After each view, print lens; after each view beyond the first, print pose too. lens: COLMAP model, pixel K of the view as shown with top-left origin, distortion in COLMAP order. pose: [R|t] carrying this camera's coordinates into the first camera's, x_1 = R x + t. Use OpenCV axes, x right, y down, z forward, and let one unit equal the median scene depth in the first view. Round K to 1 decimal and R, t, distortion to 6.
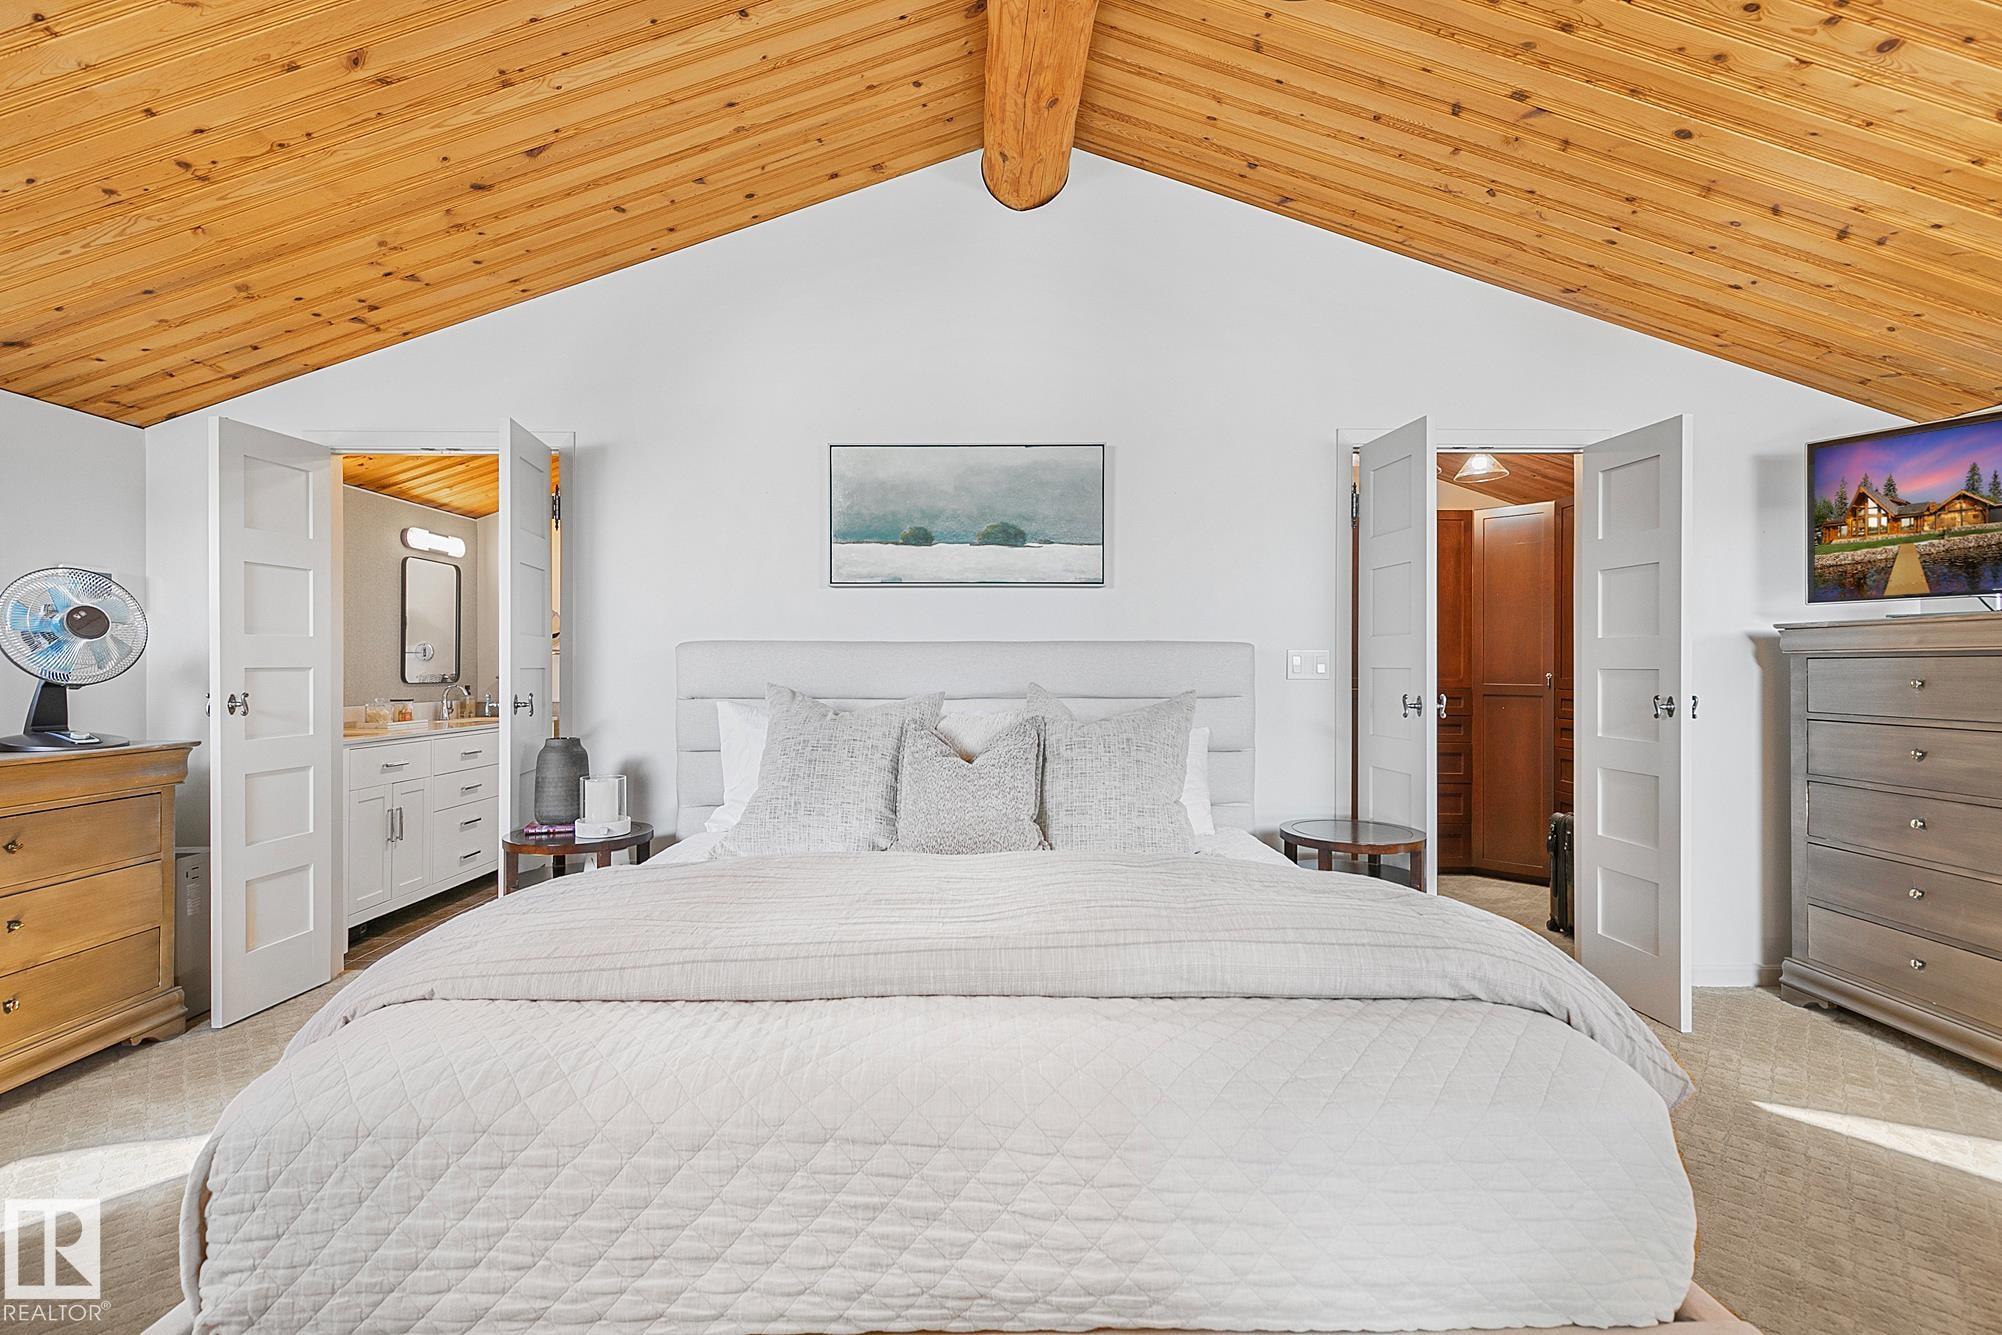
lens RADIAL K [[900.5, 0, 1000.6], [0, 900.5, 667.7], [0, 0, 1]] dist [0.002572, -0.000094]
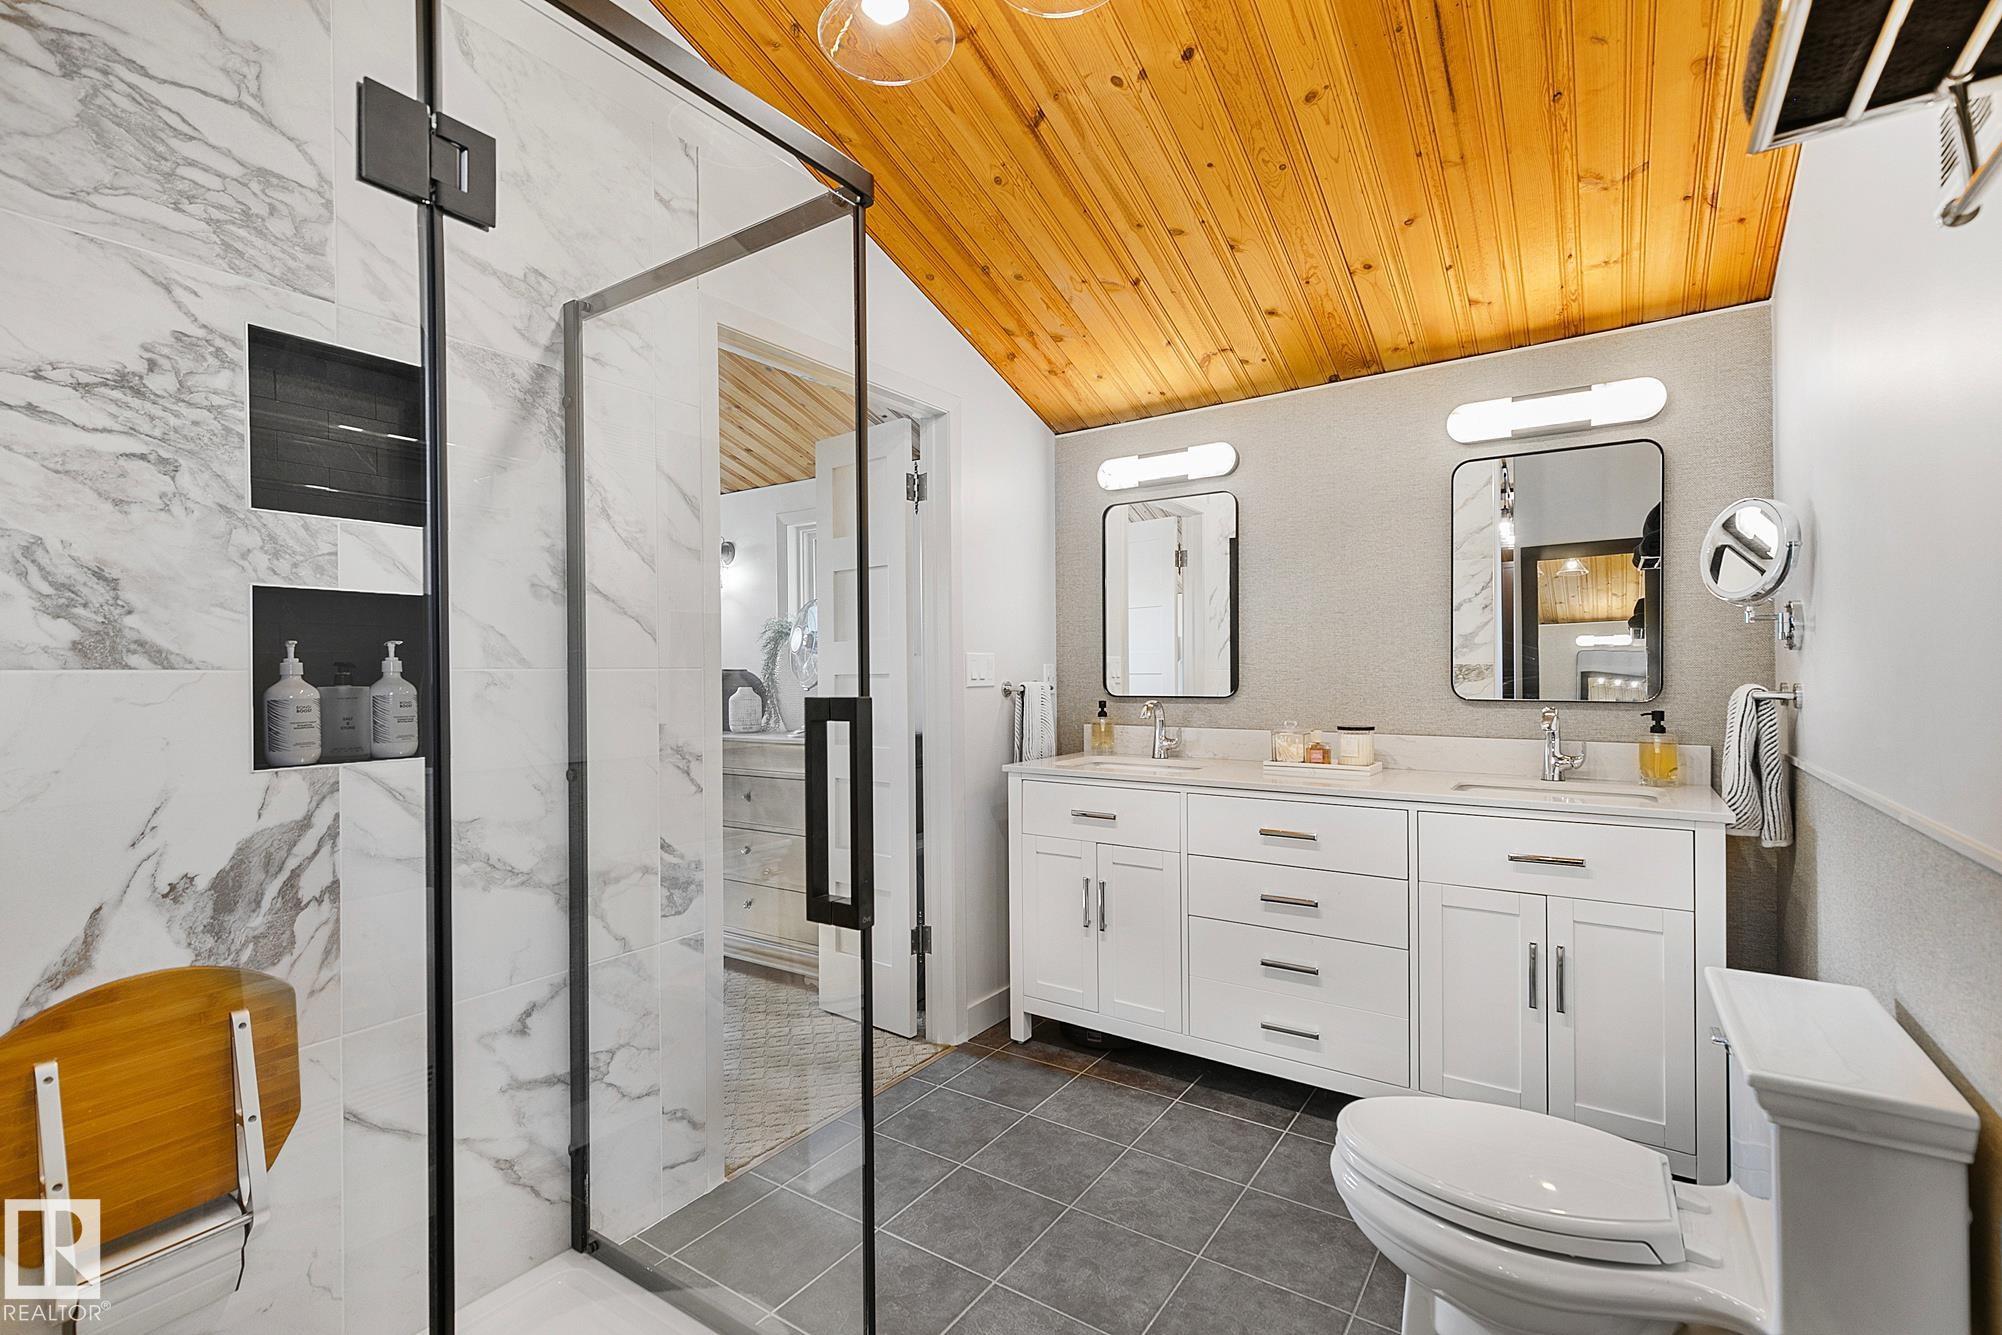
lens RADIAL K [[900.5, 0, 996.3], [0, 900.5, 673.5], [0, 0, 1]] dist [0.002572, -0.000094]
pose [[-0.571280, 0.004401, -0.820743, -0.063275], [0.005029, 0.999986, 0.001861, -0.001803], [0.820740, -0.003065, -0.571294, 1.160225]]
